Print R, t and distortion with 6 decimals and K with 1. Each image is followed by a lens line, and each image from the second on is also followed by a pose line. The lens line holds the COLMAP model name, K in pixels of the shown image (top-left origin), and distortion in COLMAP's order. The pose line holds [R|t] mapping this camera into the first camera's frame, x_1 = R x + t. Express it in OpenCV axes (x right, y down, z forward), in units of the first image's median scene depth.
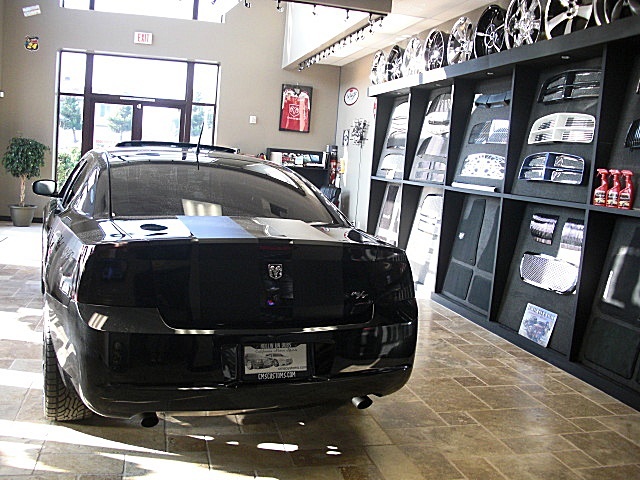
lens RADIAL K [[651.3, 0, 320.0], [0, 651.3, 240.0], [0, 0, 1]] dist [-0.107943, 0.021961]
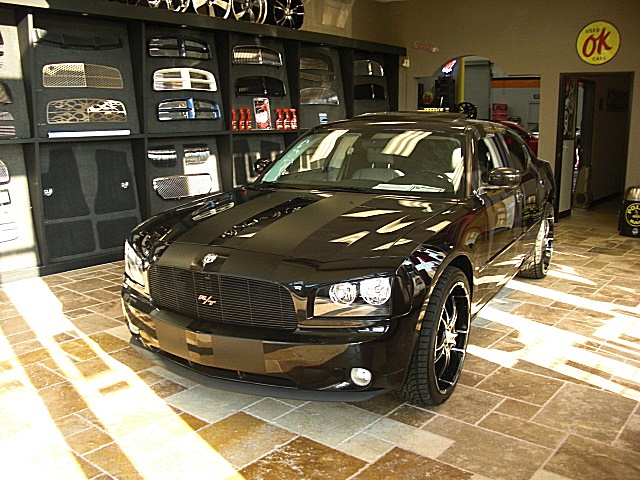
lens RADIAL K [[651.3, 0, 320.0], [0, 651.3, 240.0], [0, 0, 1]] dist [-0.107943, 0.021961]
pose [[-0.624595, -0.216547, 0.750326, -0.908709], [0.047192, 0.948565, 0.313044, -0.268505], [-0.779522, 0.230935, -0.582249, 1.672773]]
